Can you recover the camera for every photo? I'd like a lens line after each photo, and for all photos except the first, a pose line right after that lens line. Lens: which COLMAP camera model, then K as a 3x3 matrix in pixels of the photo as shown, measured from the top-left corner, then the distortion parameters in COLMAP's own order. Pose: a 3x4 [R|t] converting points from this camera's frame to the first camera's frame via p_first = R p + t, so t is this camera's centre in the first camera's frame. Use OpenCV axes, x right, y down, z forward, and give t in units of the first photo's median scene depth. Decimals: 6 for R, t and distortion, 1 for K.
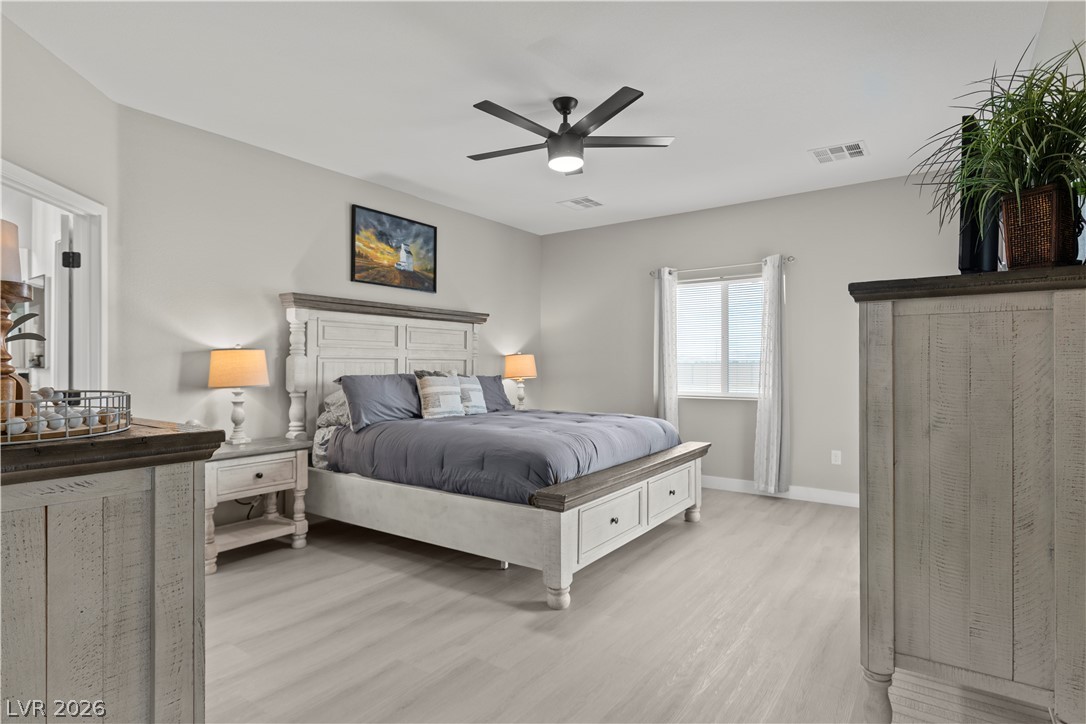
lens RADIAL K [[568.0, 0, 542.3], [0, 568.0, 364.6], [0, 0, 1]] dist [-0.036356, -0.000409]
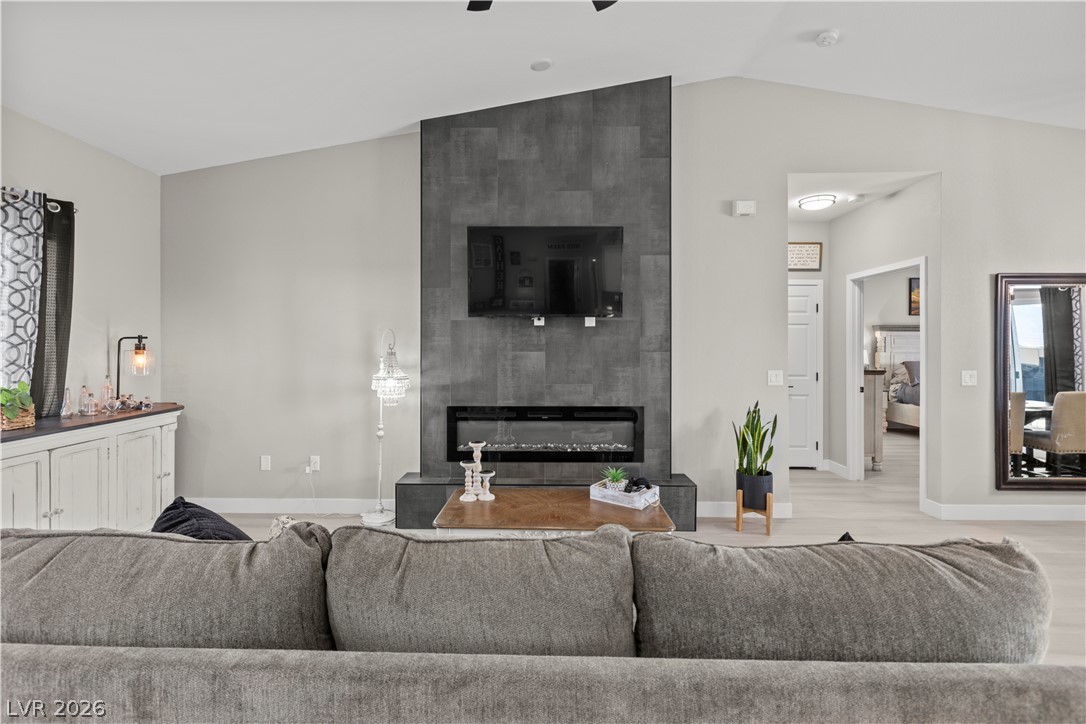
lens RADIAL K [[484.8, 0, 538.5], [0, 484.8, 346.8], [0, 0, 1]] dist [0.000440, 0.001479]
pose [[0.563574, -0.002253, -0.826063, 0.412759], [-0.002983, 0.999984, -0.004763, -0.023566], [0.826060, 0.005148, 0.563558, -1.269726]]
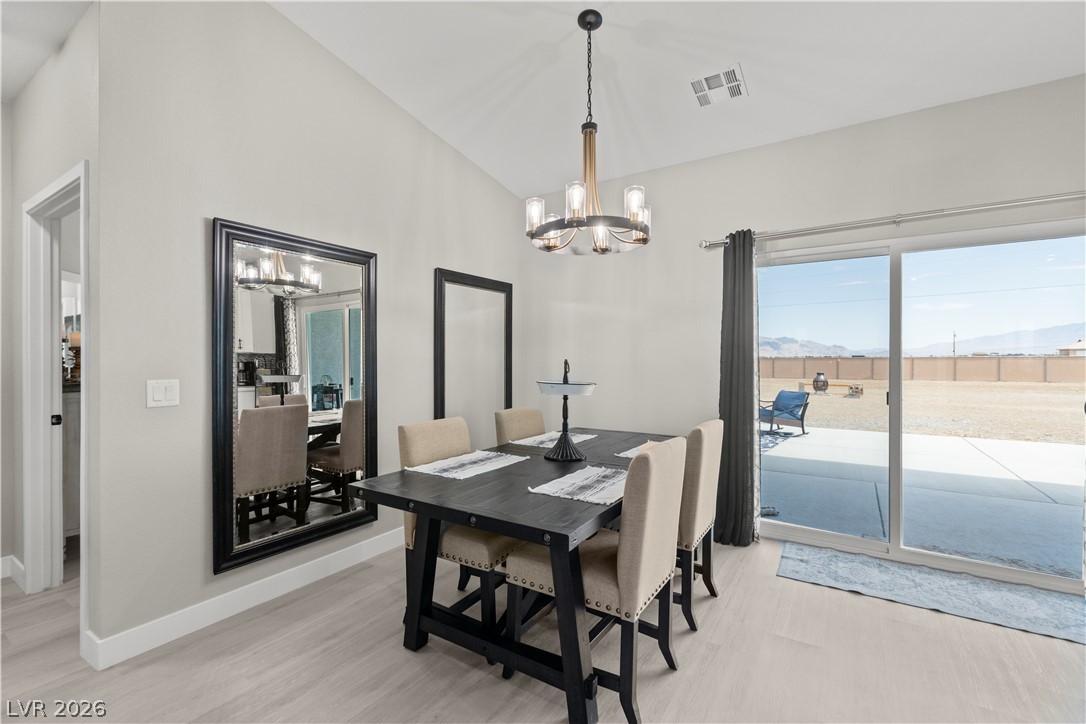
lens RADIAL K [[484.8, 0, 532.2], [0, 484.8, 360.0], [0, 0, 1]] dist [0.000440, 0.001479]
pose [[0.999239, -0.000511, 0.039005, 0.488513], [0.000277, 0.999982, 0.006006, -0.009228], [-0.039007, -0.005991, 0.999221, -0.582497]]
